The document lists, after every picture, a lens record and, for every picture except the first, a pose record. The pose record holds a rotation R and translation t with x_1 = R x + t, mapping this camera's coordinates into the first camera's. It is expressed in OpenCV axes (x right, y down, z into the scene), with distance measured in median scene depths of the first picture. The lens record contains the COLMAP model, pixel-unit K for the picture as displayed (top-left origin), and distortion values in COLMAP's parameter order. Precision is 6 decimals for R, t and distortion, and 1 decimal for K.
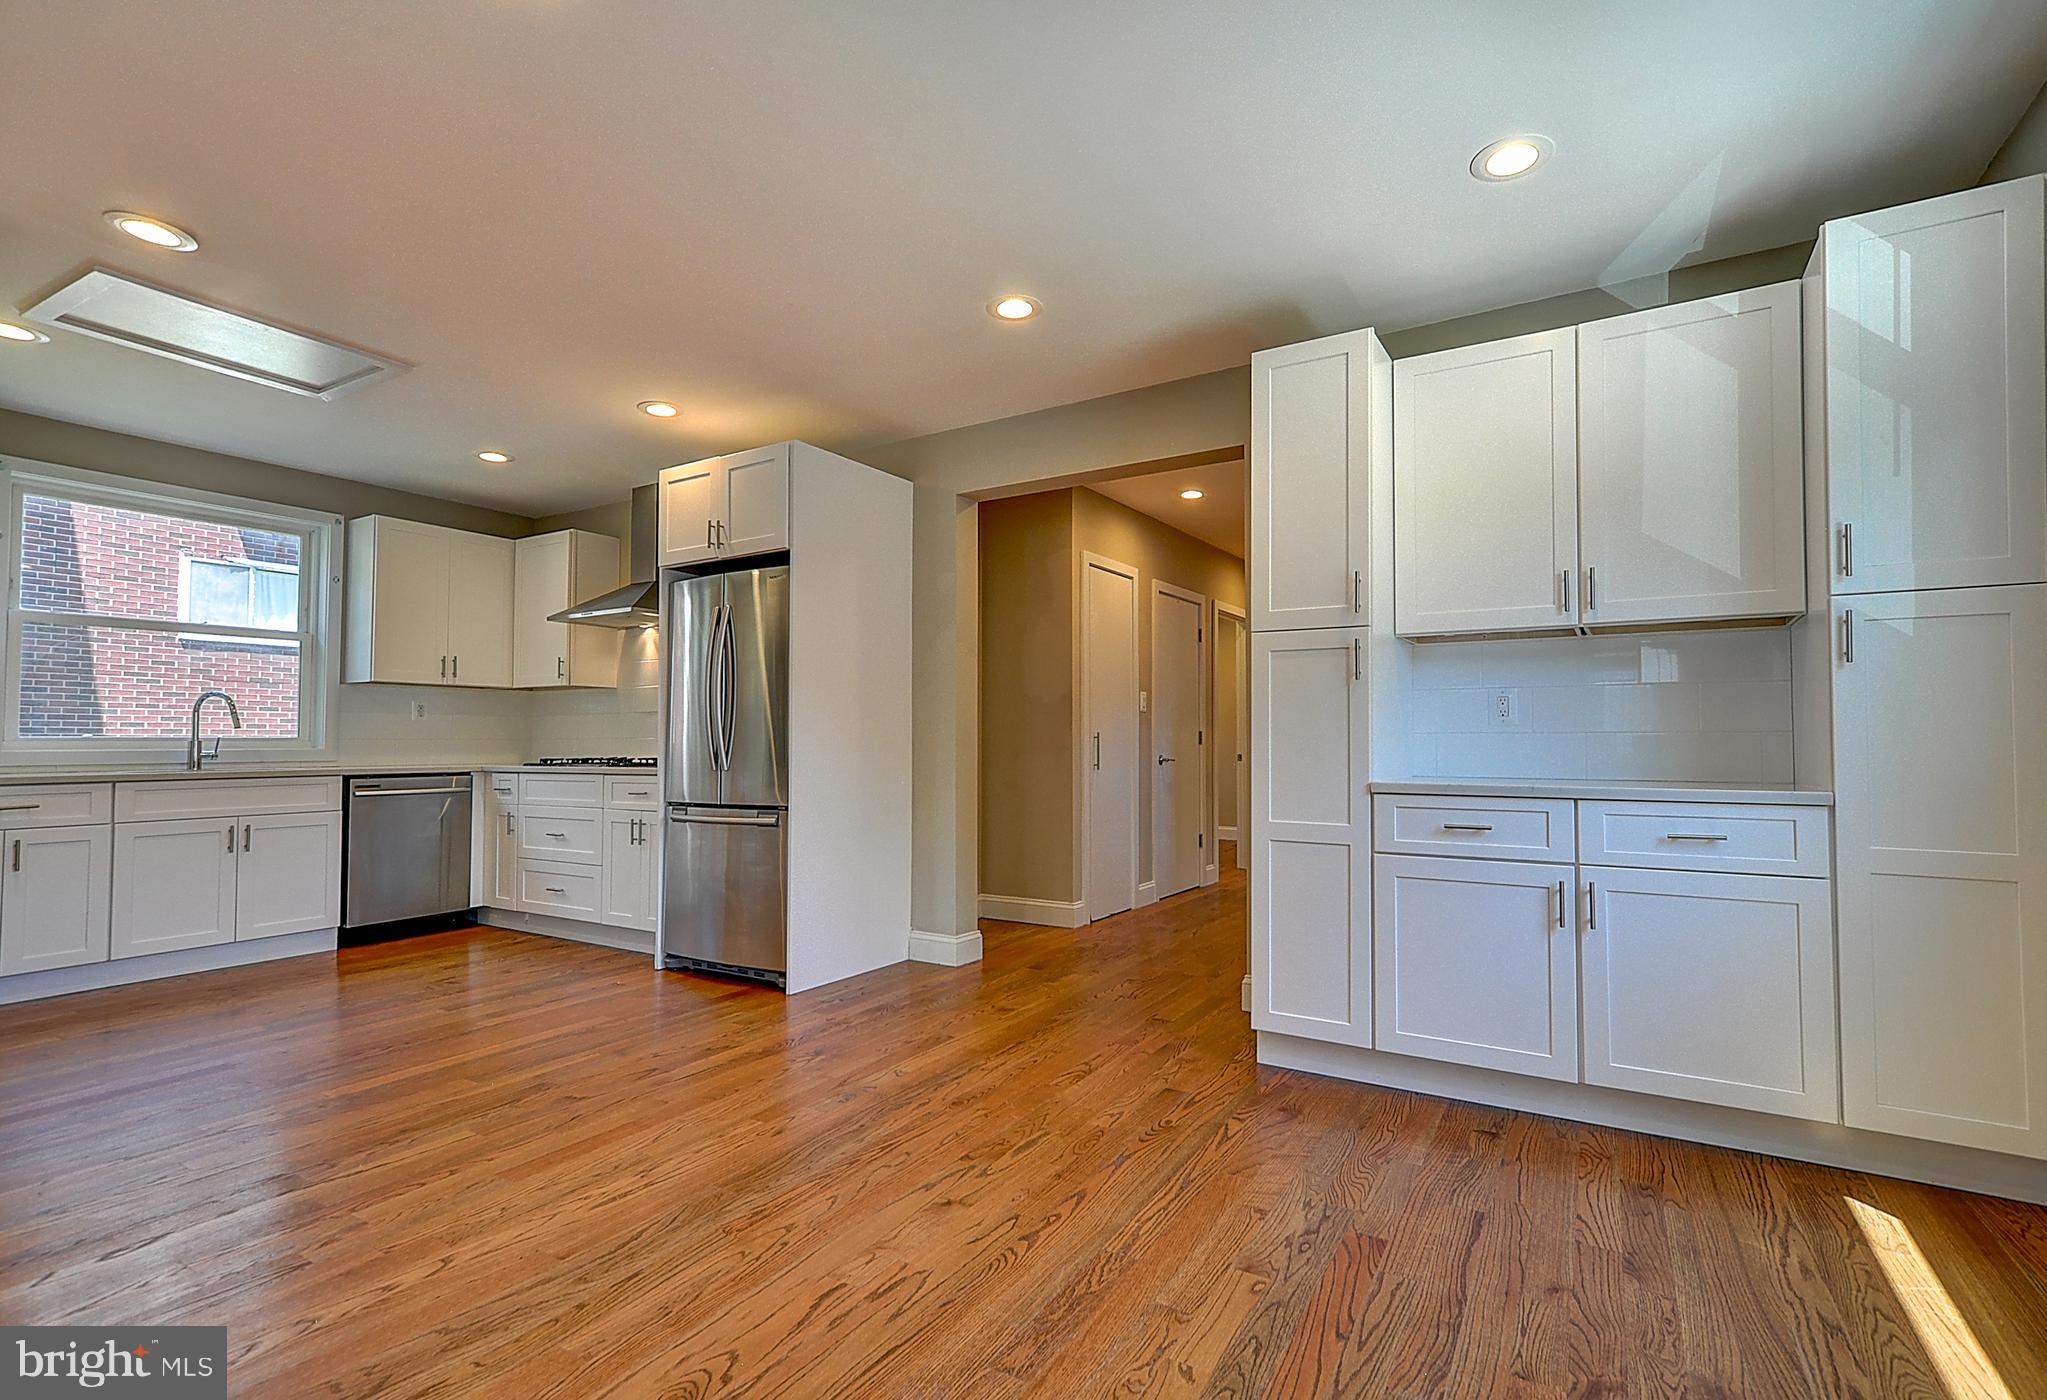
lens RADIAL K [[945.9, 0, 1058.9], [0, 945.9, 712.3], [0, 0, 1]] dist [0.003868, 0.001416]
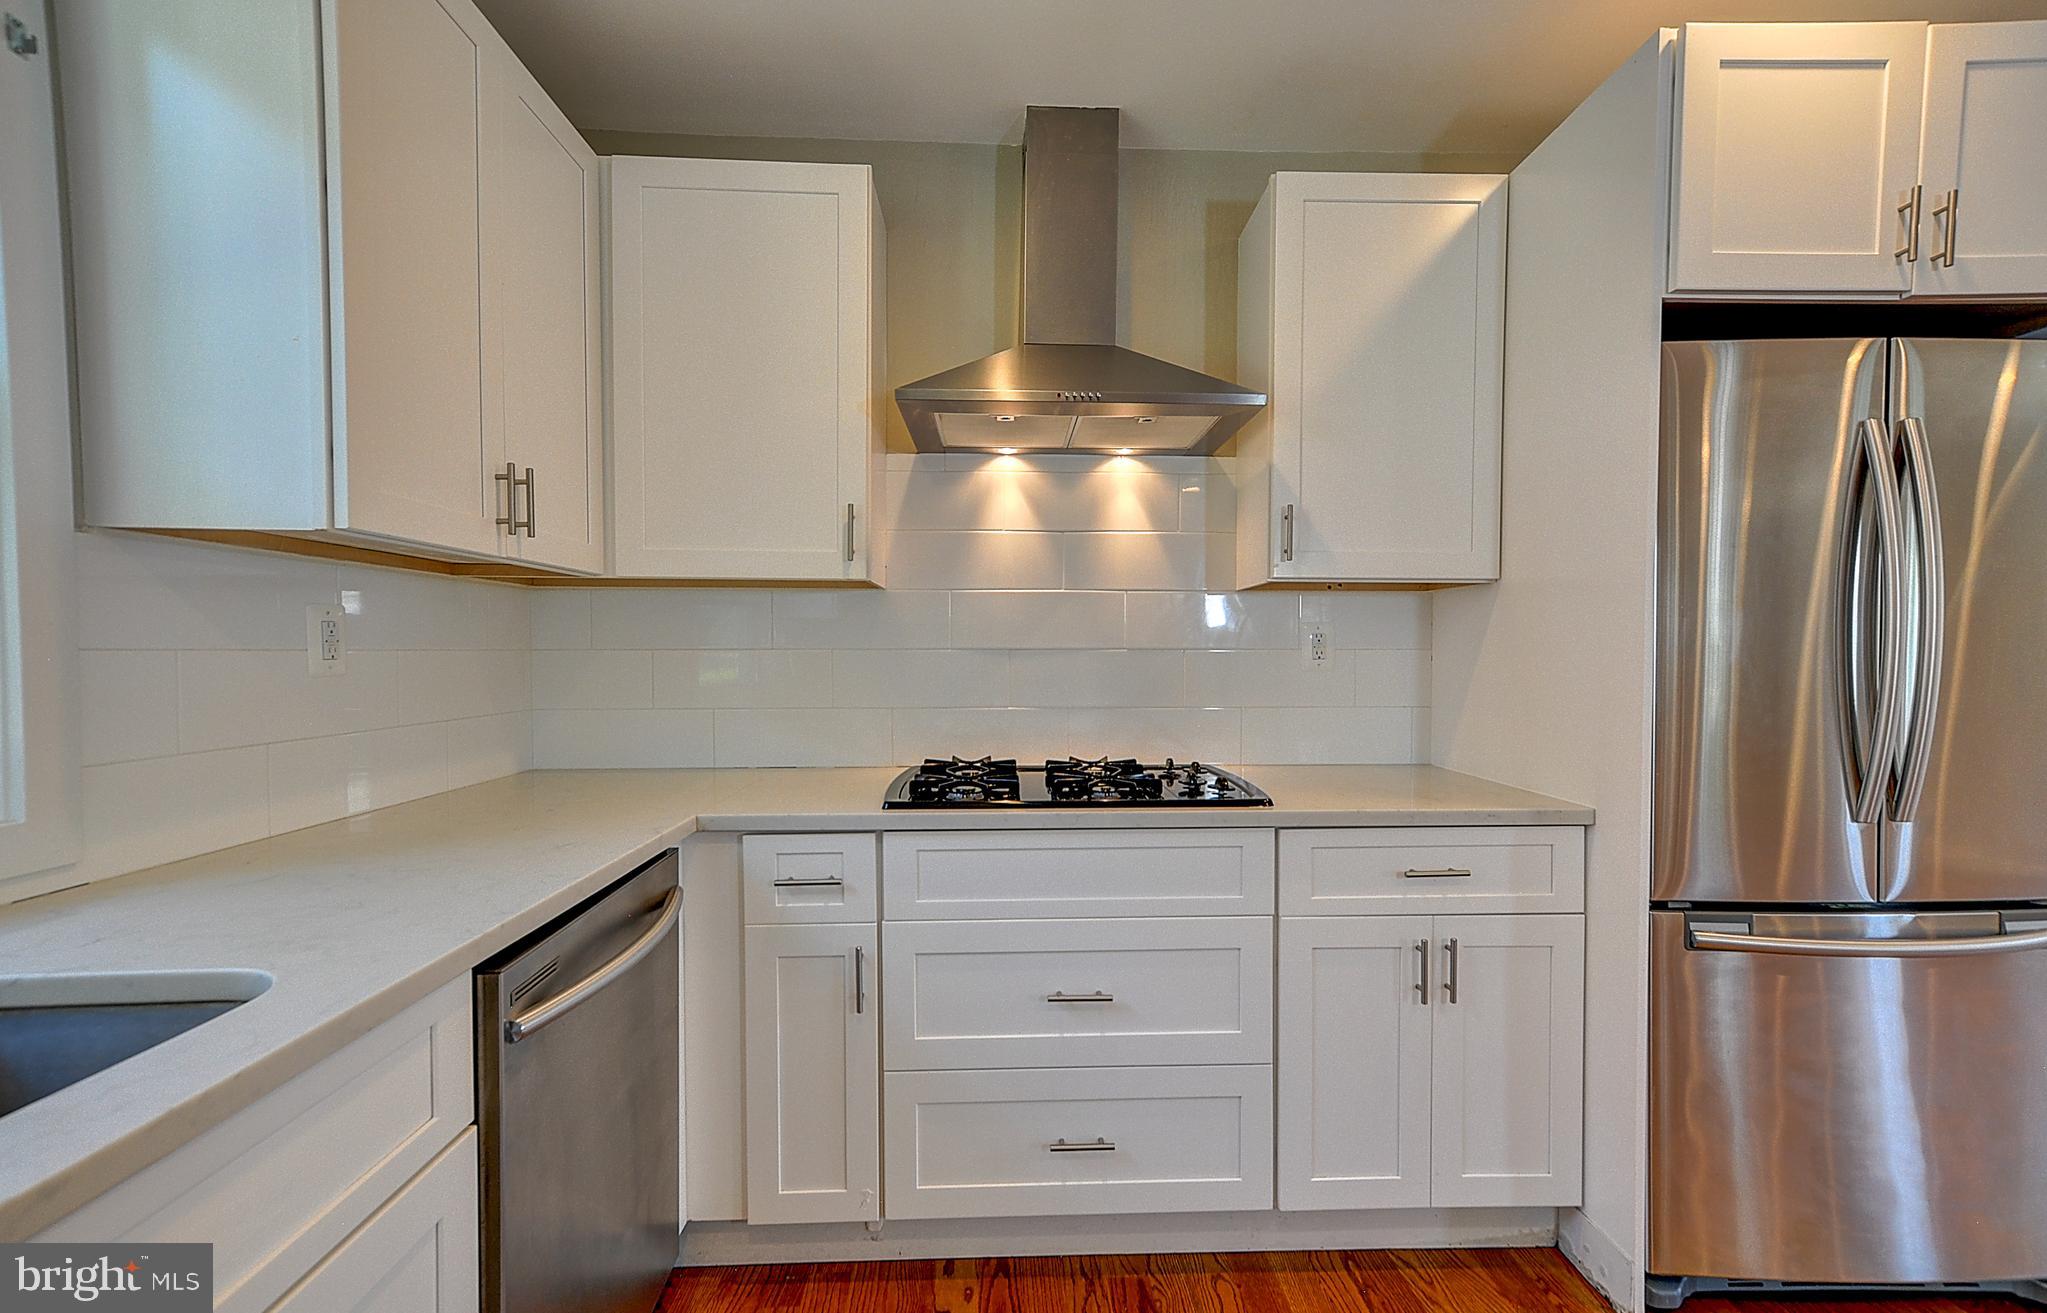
lens RADIAL K [[881.1, 0, 1046.8], [0, 881.1, 675.7], [0, 0, 1]] dist [0.019461, 0.000061]
pose [[0.832626, -0.012452, 0.553696, -0.903263], [-0.023977, 0.998000, 0.058499, -0.017267], [-0.553317, -0.061983, 0.830661, 0.906041]]
